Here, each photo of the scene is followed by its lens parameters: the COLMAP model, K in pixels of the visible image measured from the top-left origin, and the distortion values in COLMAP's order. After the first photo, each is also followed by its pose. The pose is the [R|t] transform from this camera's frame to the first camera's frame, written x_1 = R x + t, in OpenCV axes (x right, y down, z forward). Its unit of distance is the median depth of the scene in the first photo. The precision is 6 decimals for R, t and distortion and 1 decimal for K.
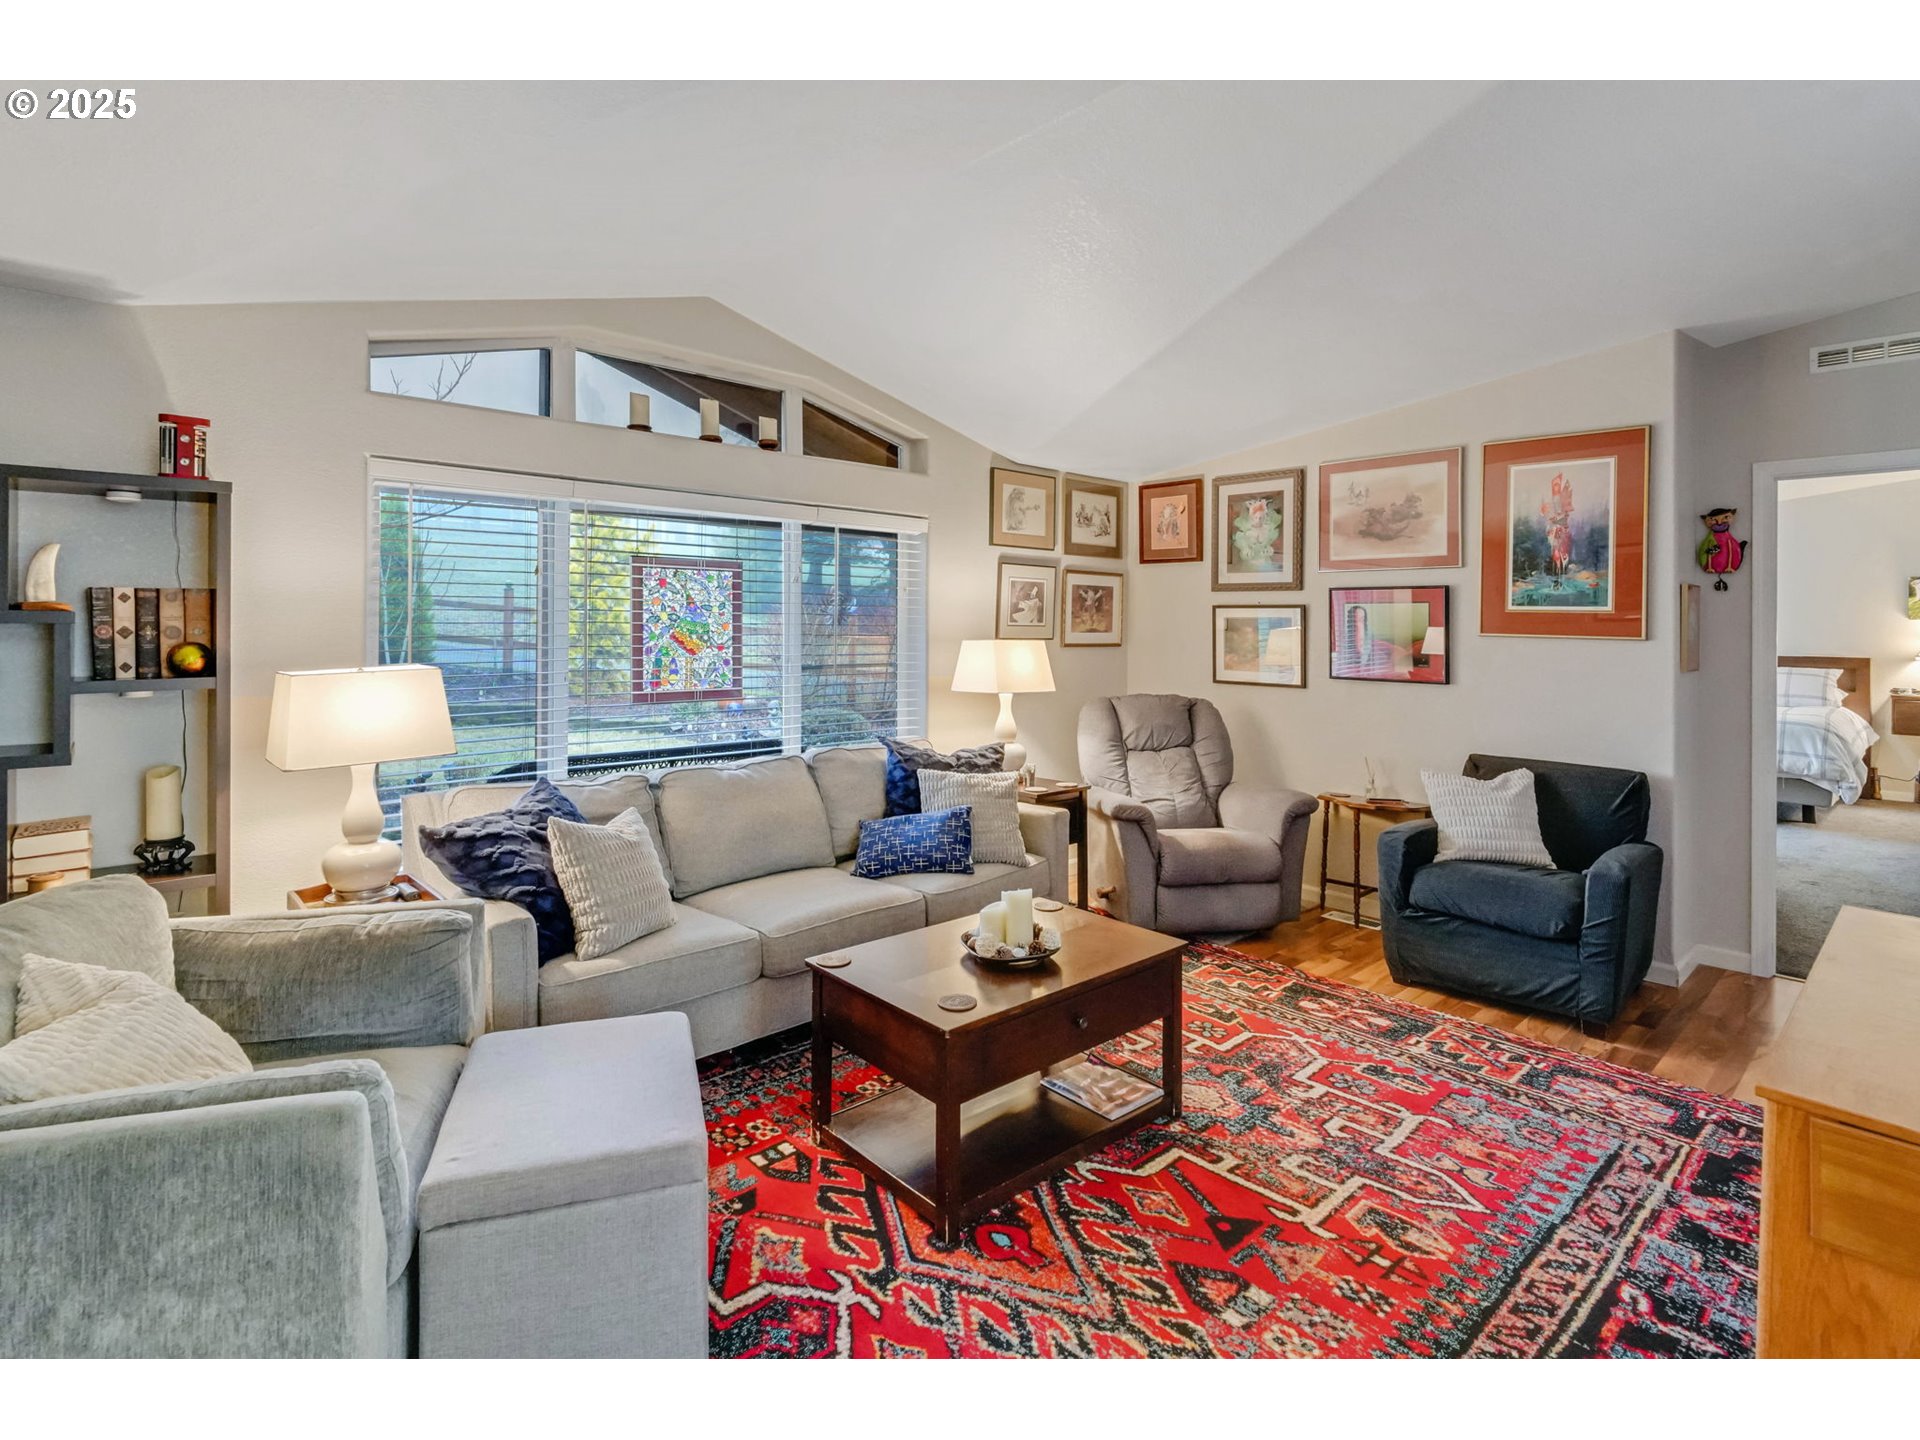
lens RADIAL K [[943.6, 0, 964.9], [0, 943.6, 623.6], [0, 0, 1]] dist [-0.001991, -0.001844]
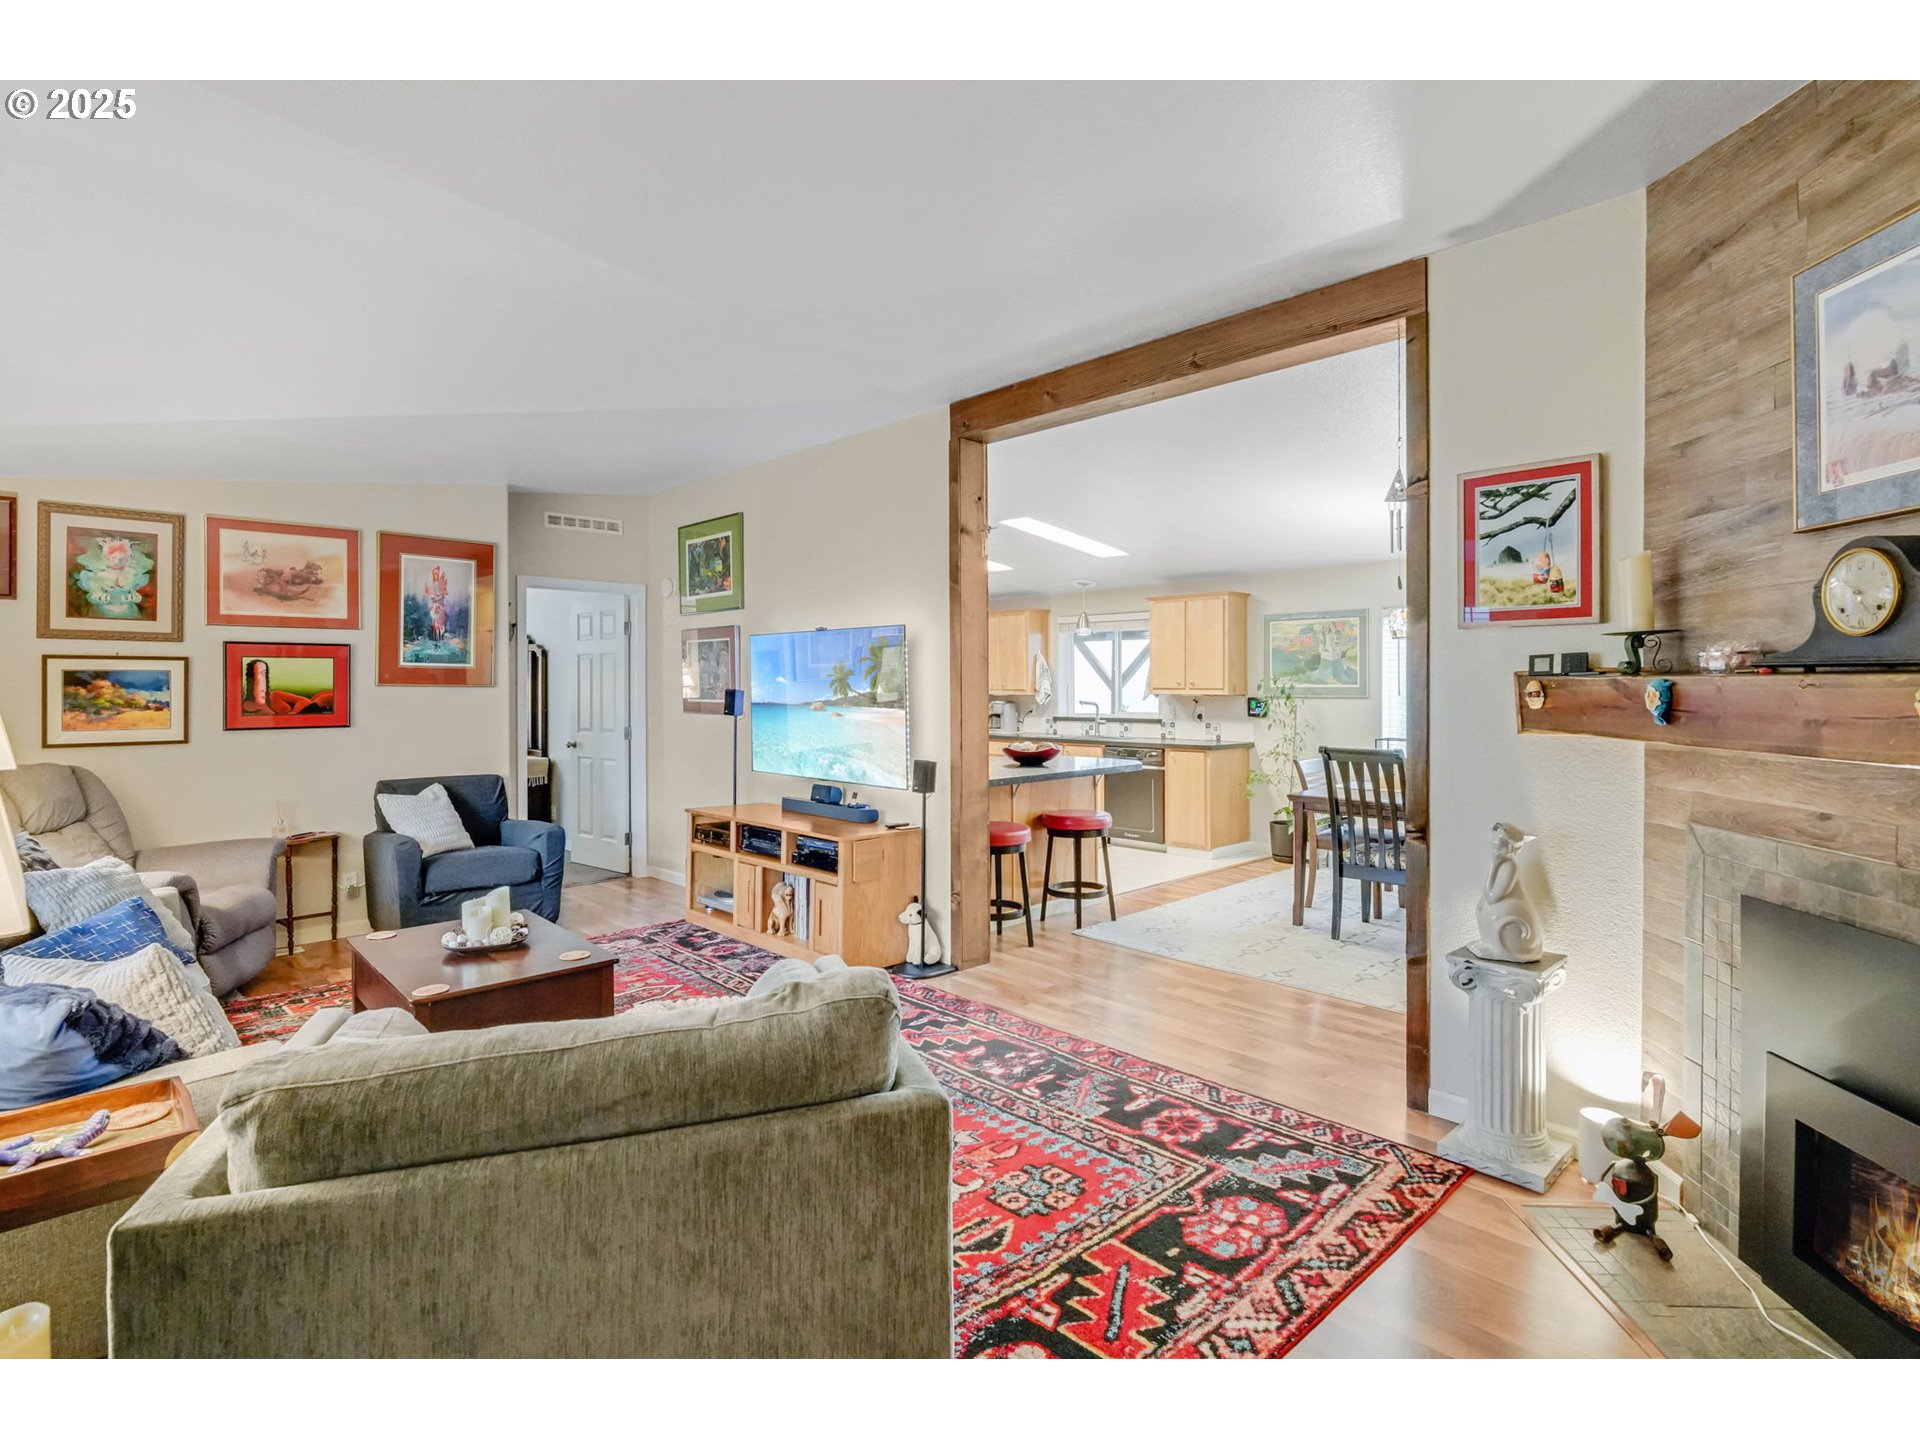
lens RADIAL K [[1011.6, 0, 971.9], [0, 1011.6, 679.1], [0, 0, 1]] dist [-0.004148, -0.000864]
pose [[-0.036493, -0.003290, 0.999329, -0.928164], [0.002772, 0.999990, 0.003394, 0.001855], [-0.999330, 0.002894, -0.036483, 0.302882]]
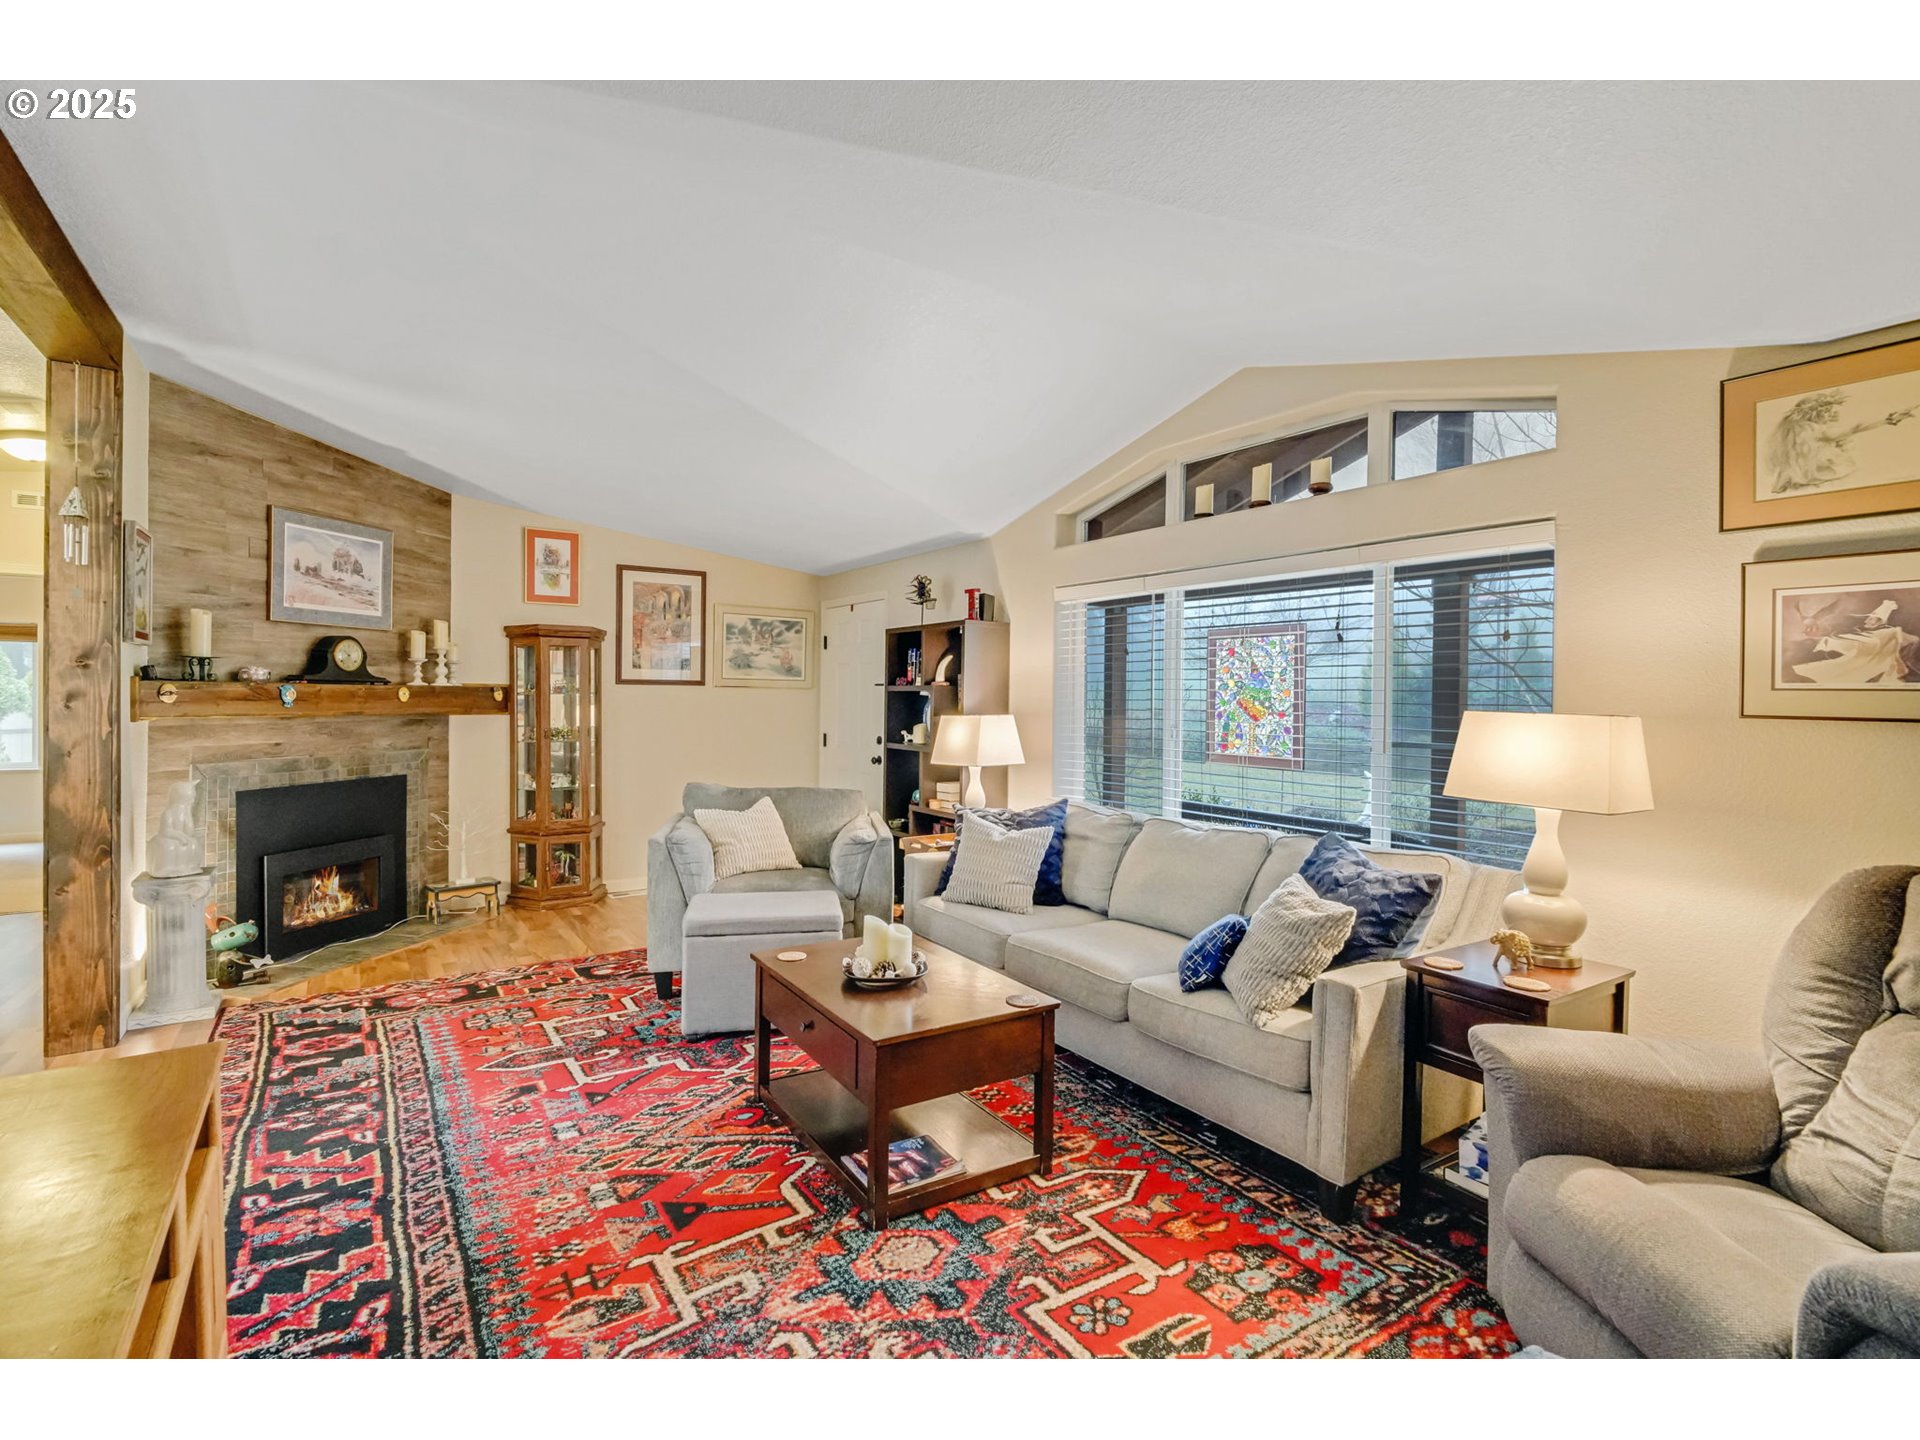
lens RADIAL K [[874.3, 0, 919.3], [0, 874.3, 711.2], [0, 0, 1]] dist [-0.001611, -0.000880]
pose [[-0.160566, 0.008174, -0.986991, 0.761532], [-0.011855, 0.999878, 0.010210, 0.018742], [0.986954, 0.013340, -0.160450, 0.867749]]
